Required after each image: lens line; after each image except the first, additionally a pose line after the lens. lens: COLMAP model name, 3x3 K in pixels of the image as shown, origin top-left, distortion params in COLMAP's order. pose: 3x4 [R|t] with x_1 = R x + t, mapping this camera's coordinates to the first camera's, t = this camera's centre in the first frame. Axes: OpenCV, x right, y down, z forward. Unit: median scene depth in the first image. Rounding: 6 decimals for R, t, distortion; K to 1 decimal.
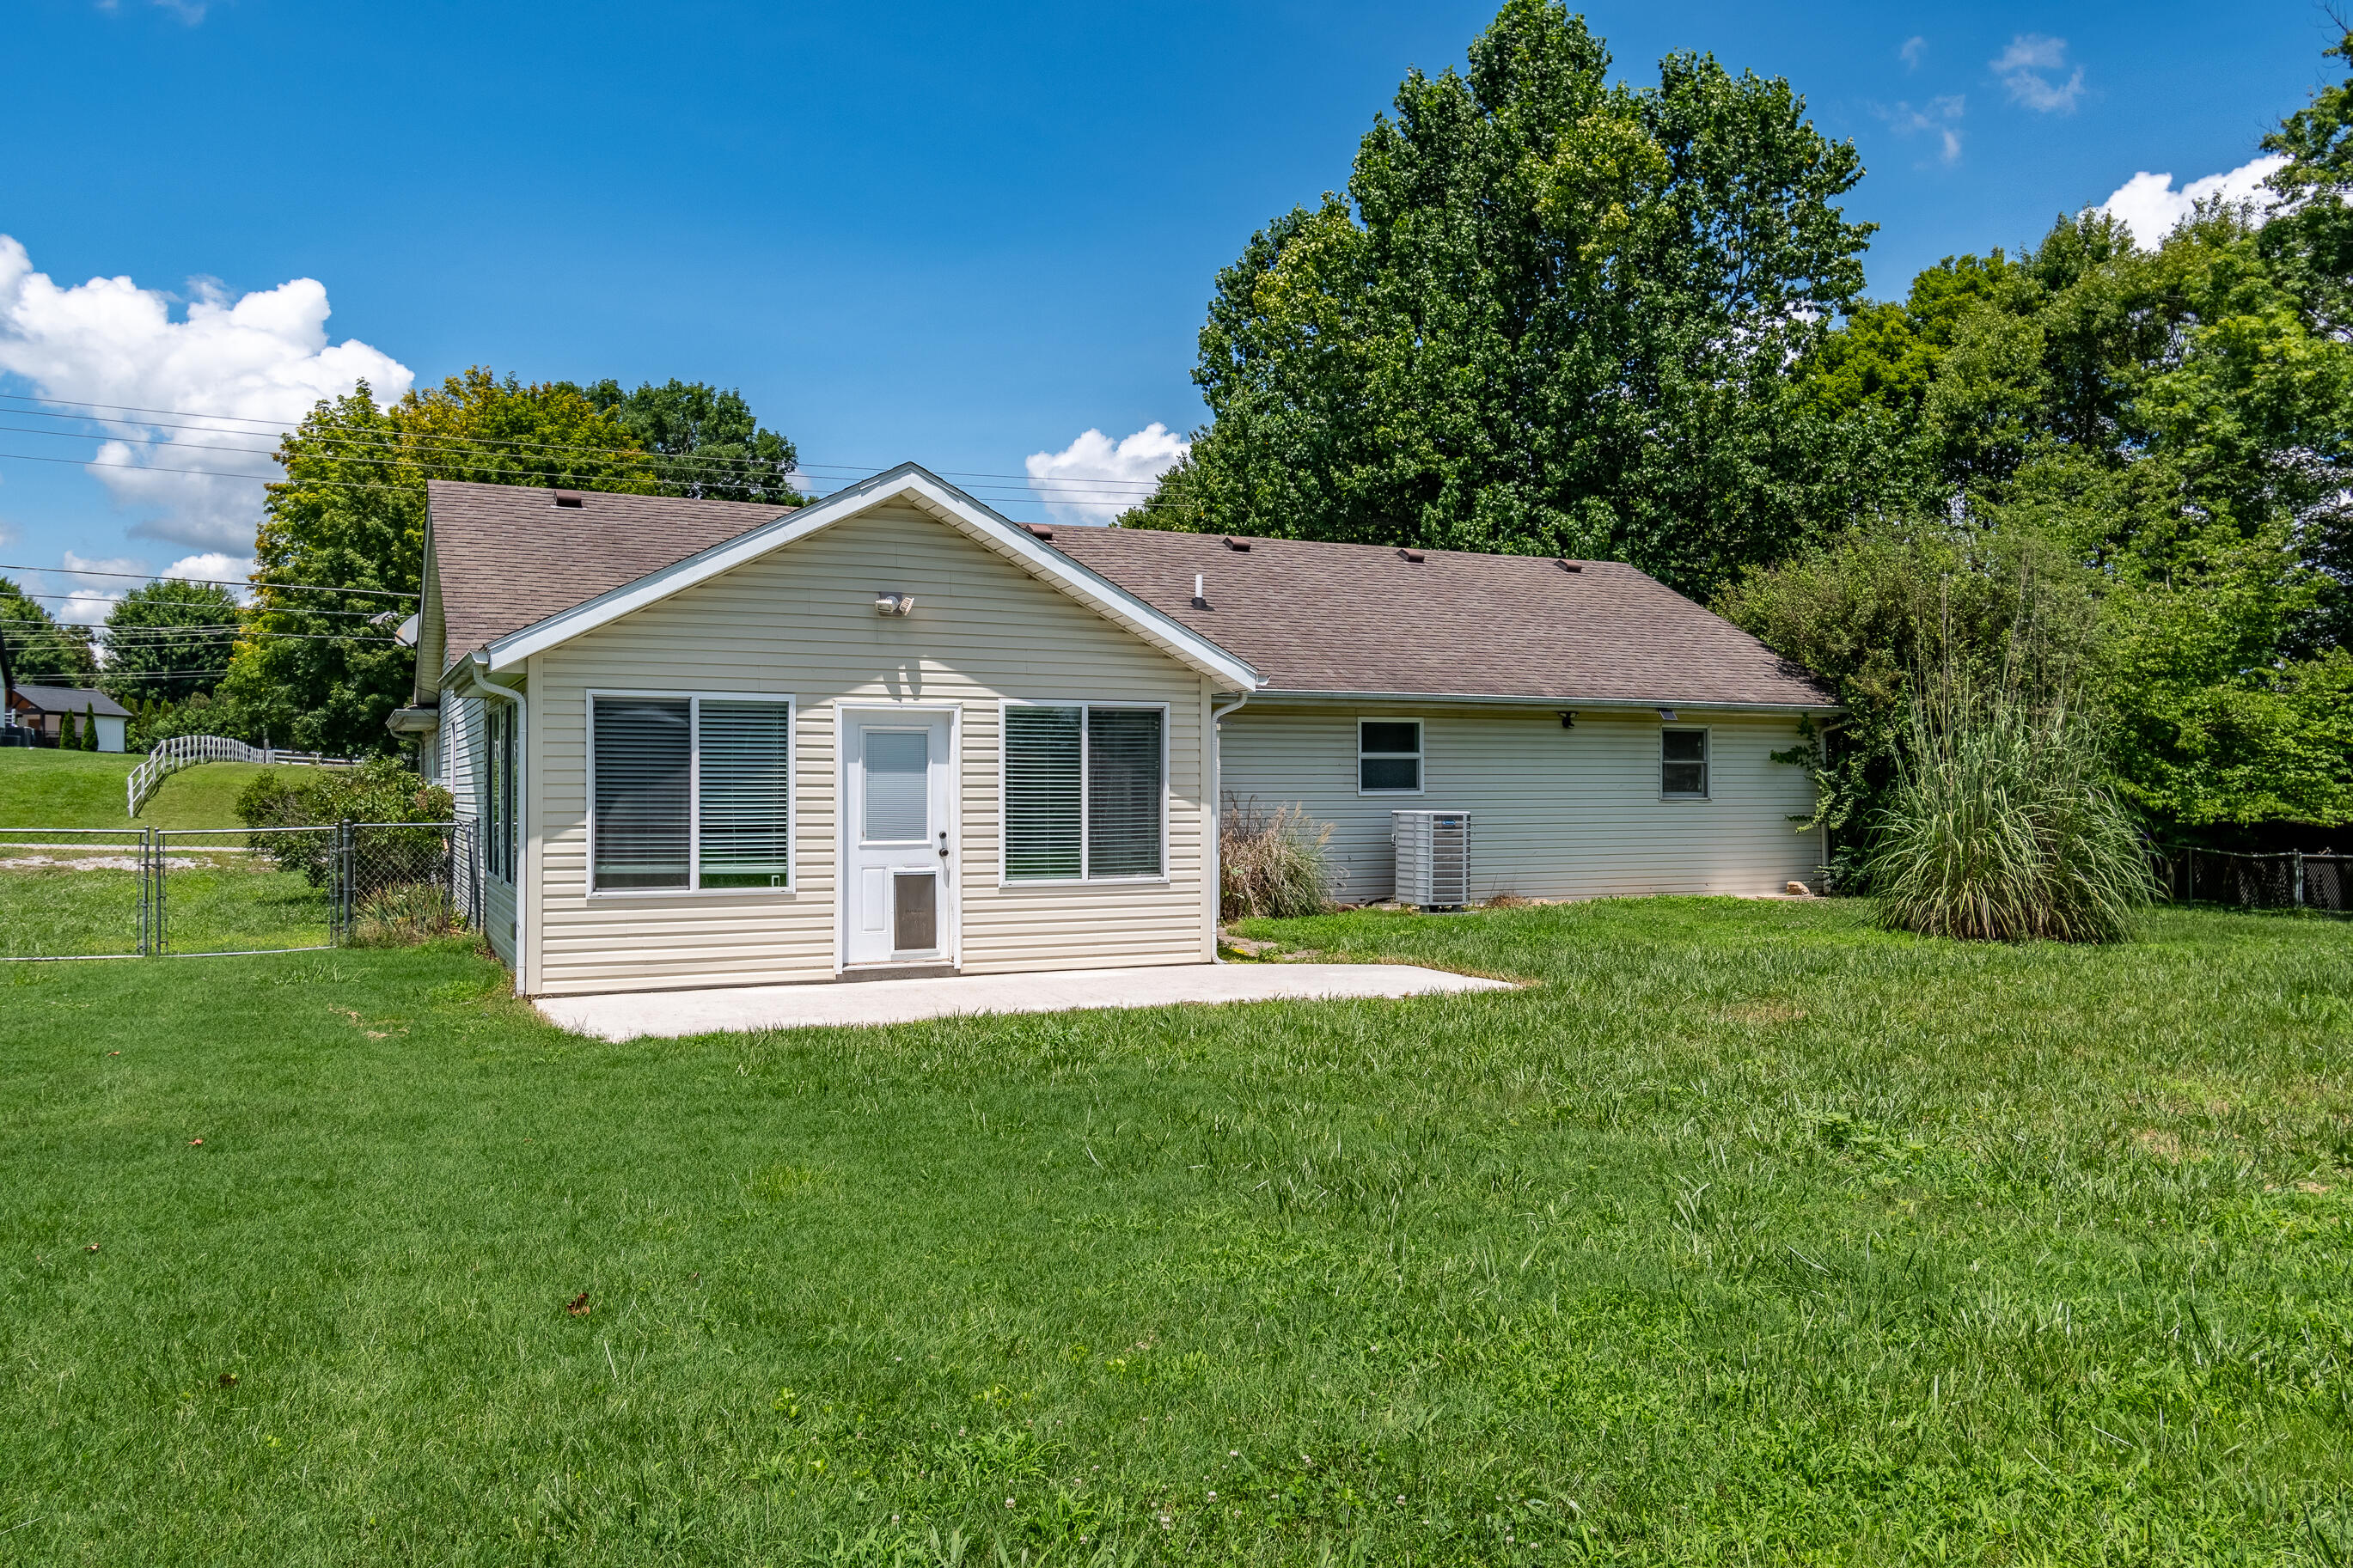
lens RADIAL K [[1850.0, 0, 1182.6], [0, 1850.0, 791.9], [0, 0, 1]] dist [0.012369, 0.006723]
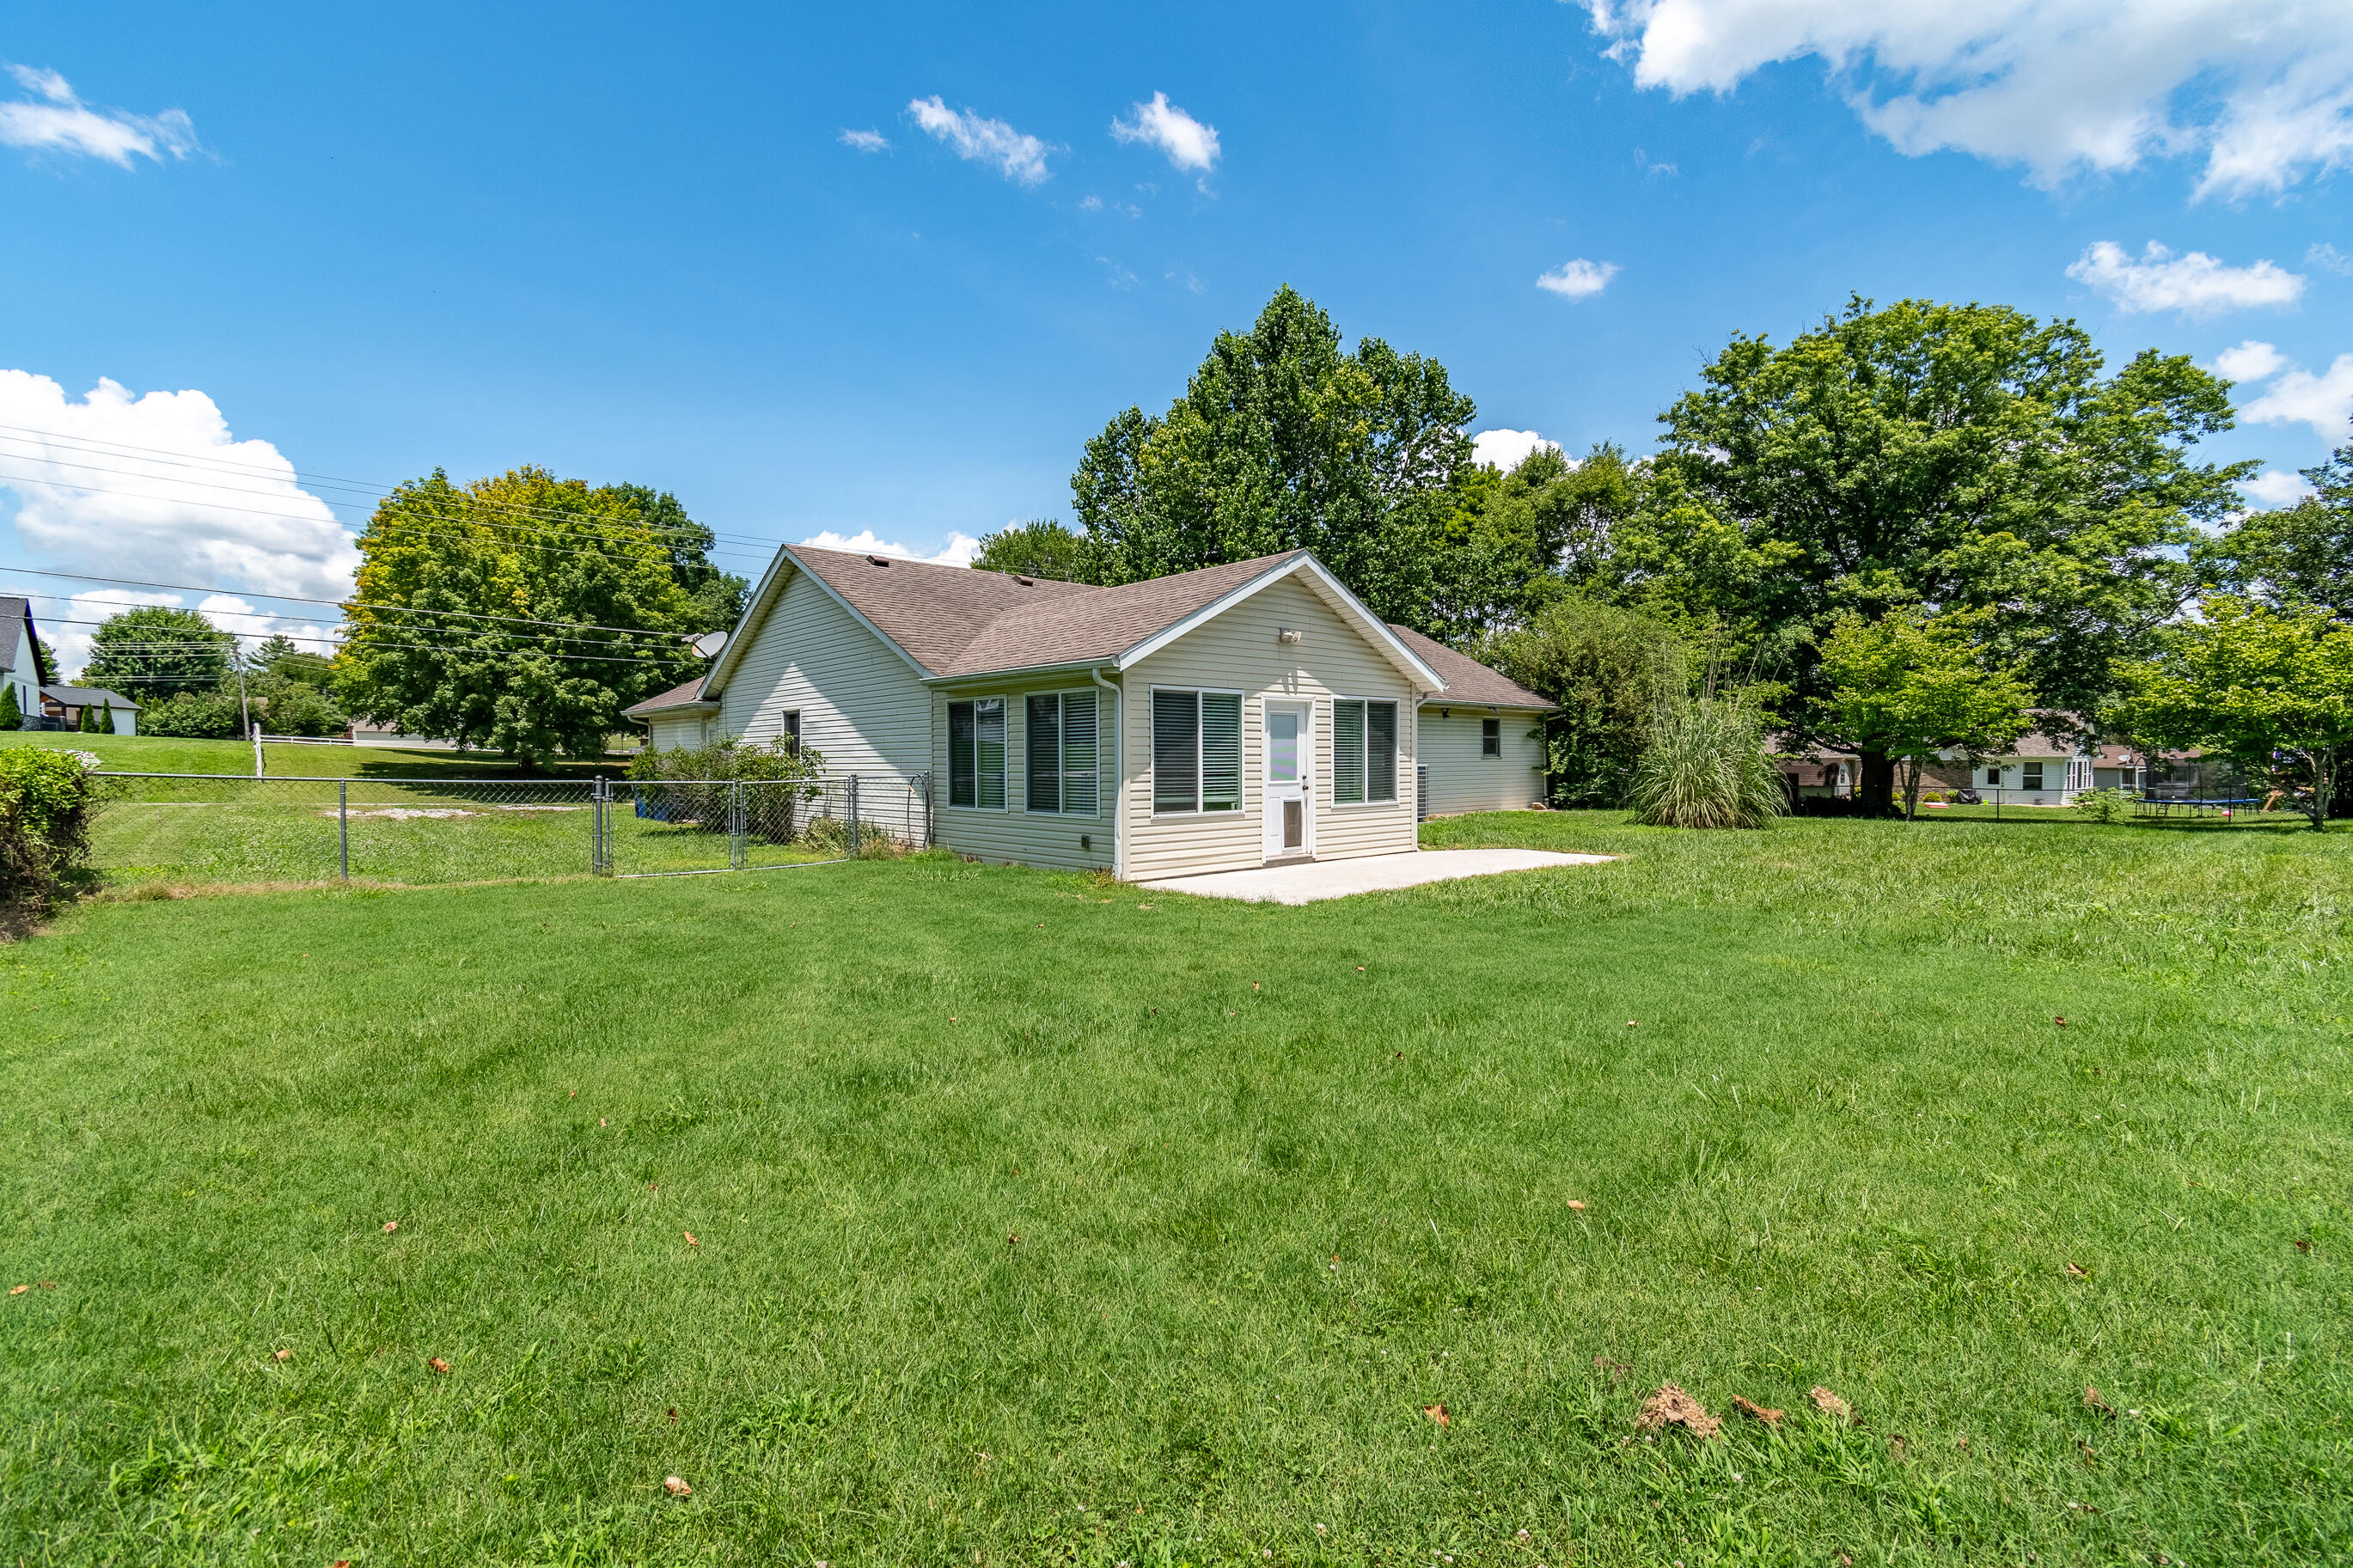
lens RADIAL K [[1102.0, 0, 1201.7], [0, 1102.0, 785.5], [0, 0, 1]] dist [0.014279, 0.000178]
pose [[0.954862, -0.013138, 0.296758, -0.474692], [0.006923, 0.999734, 0.021985, 0.008049], [-0.296968, -0.018938, 0.954700, 0.088101]]
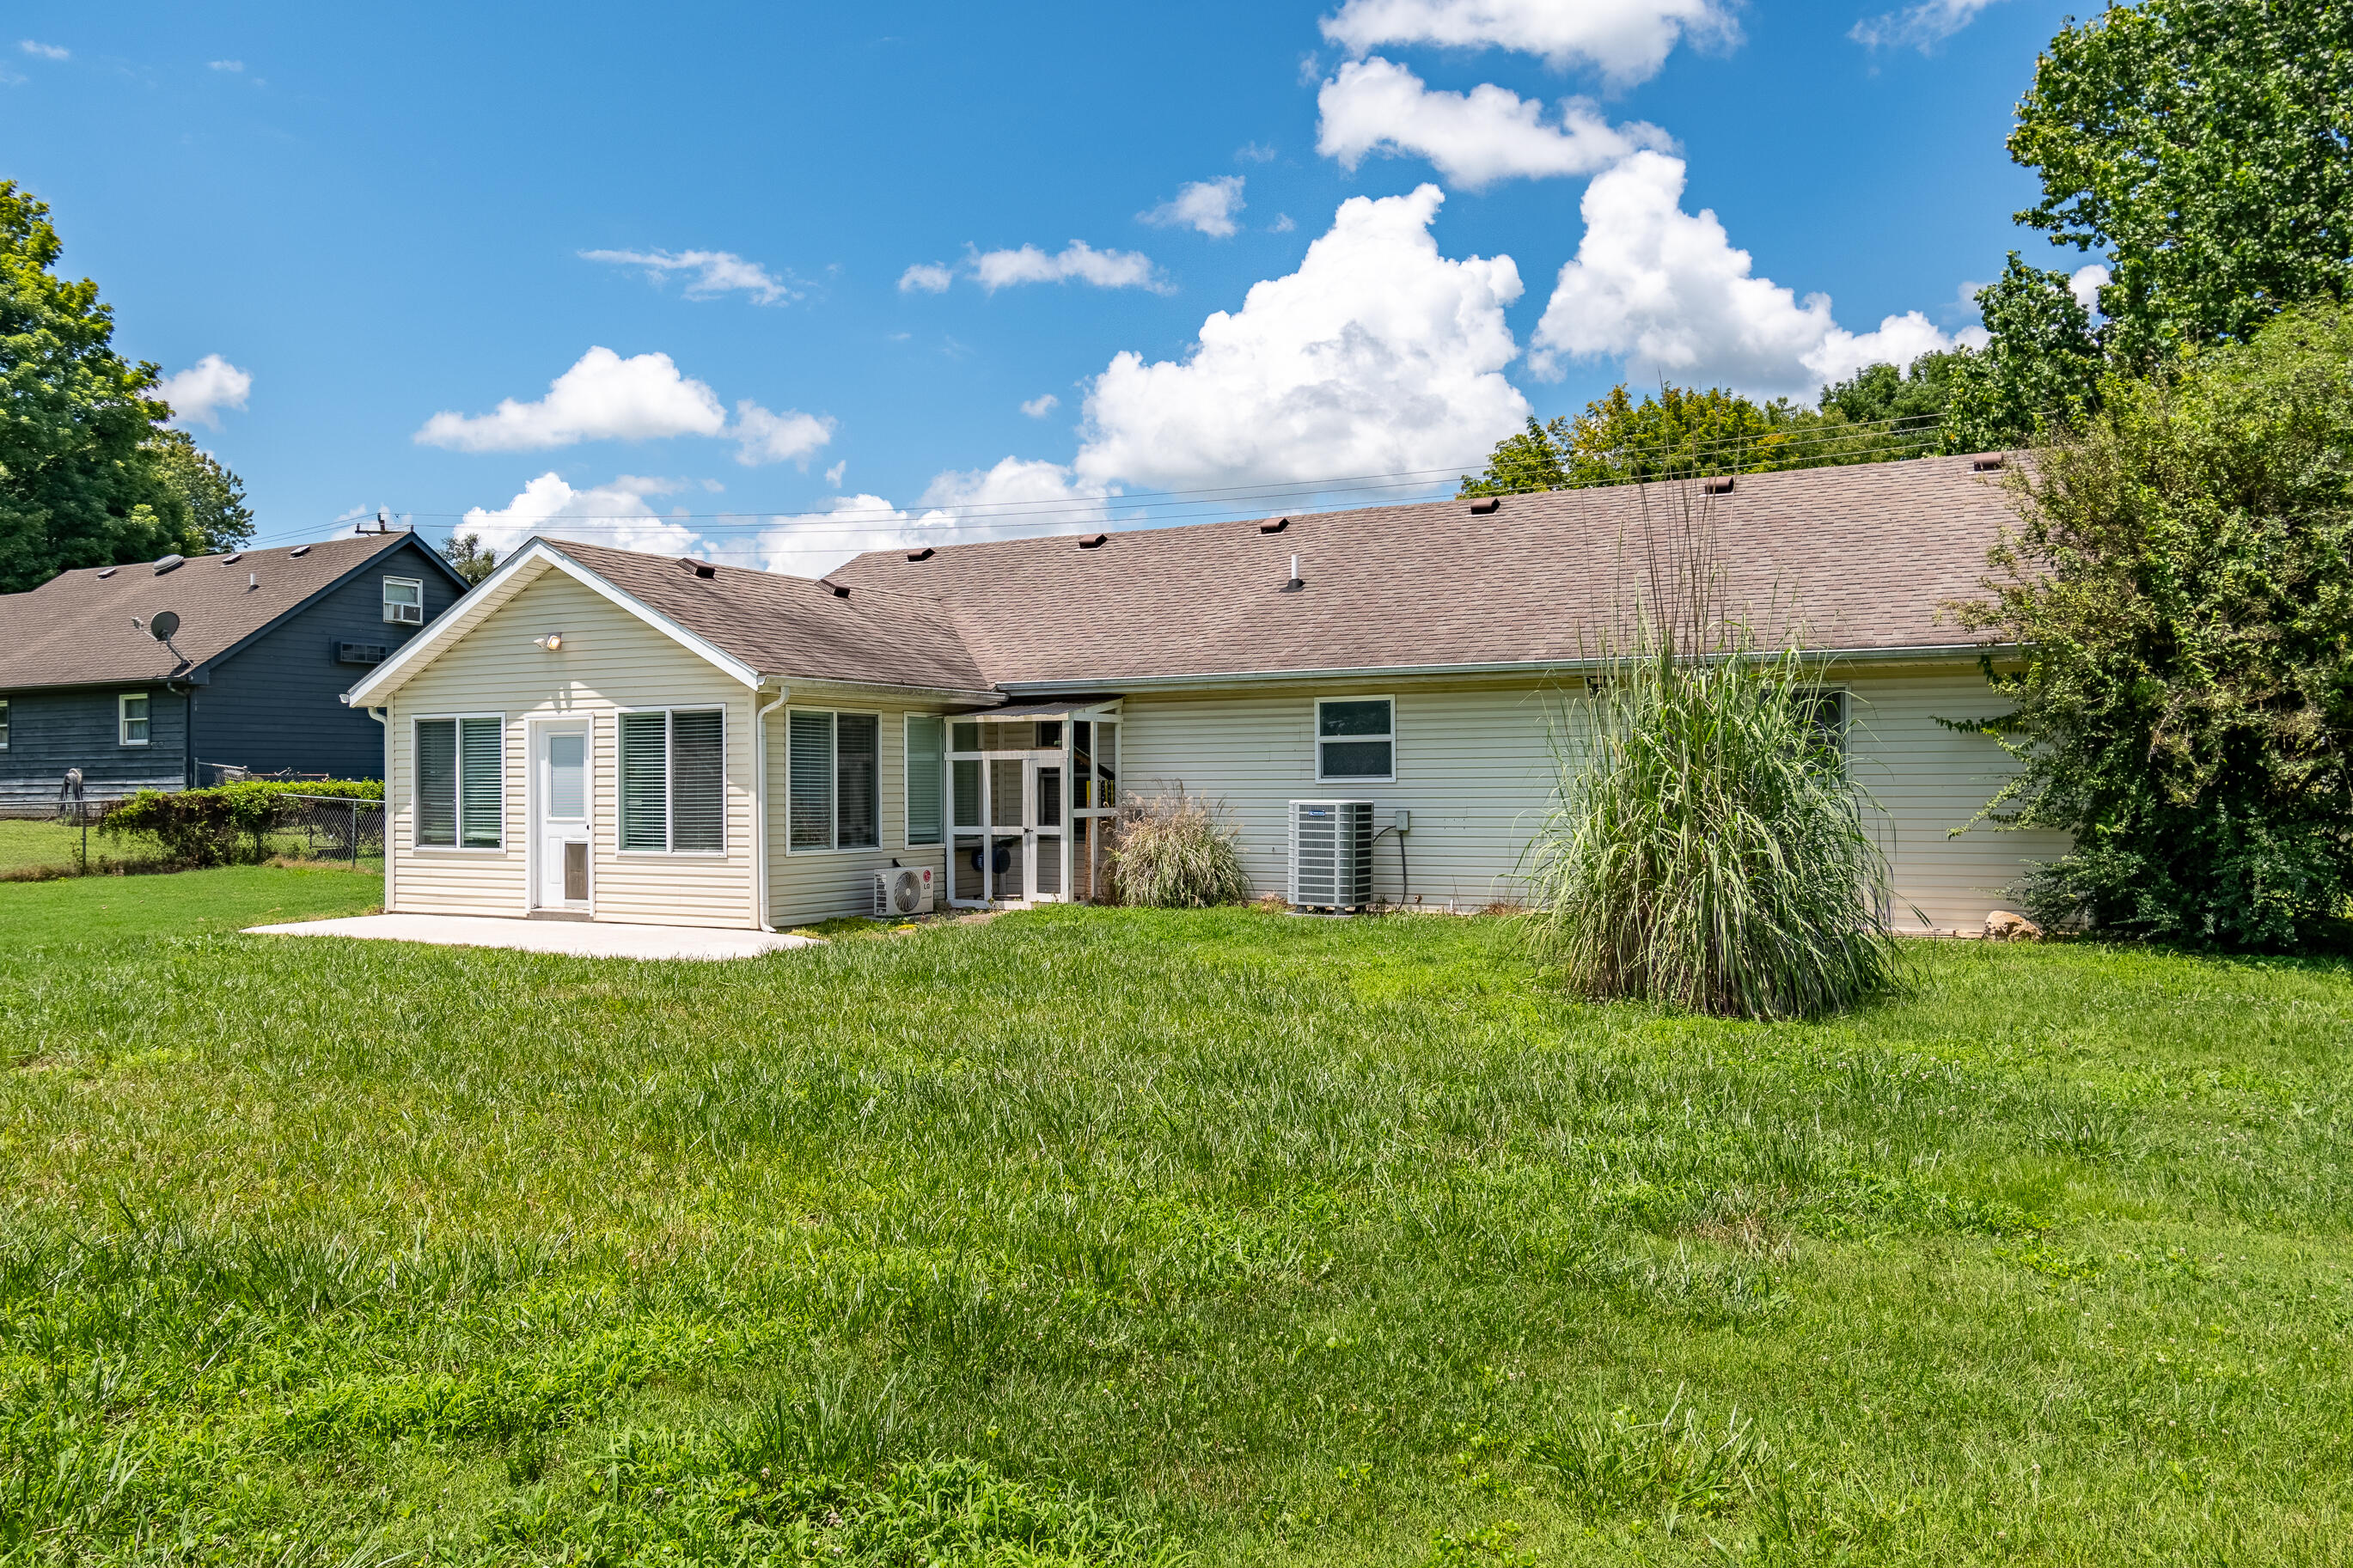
lens RADIAL K [[1850.0, 0, 1190.3], [0, 1850.0, 783.8], [0, 0, 1]] dist [0.012369, 0.006723]
pose [[0.544009, -0.003216, -0.839073, 1.126483], [0.002574, 0.999994, -0.002164, 0.005556], [0.839075, -0.000982, 0.544014, 0.602091]]
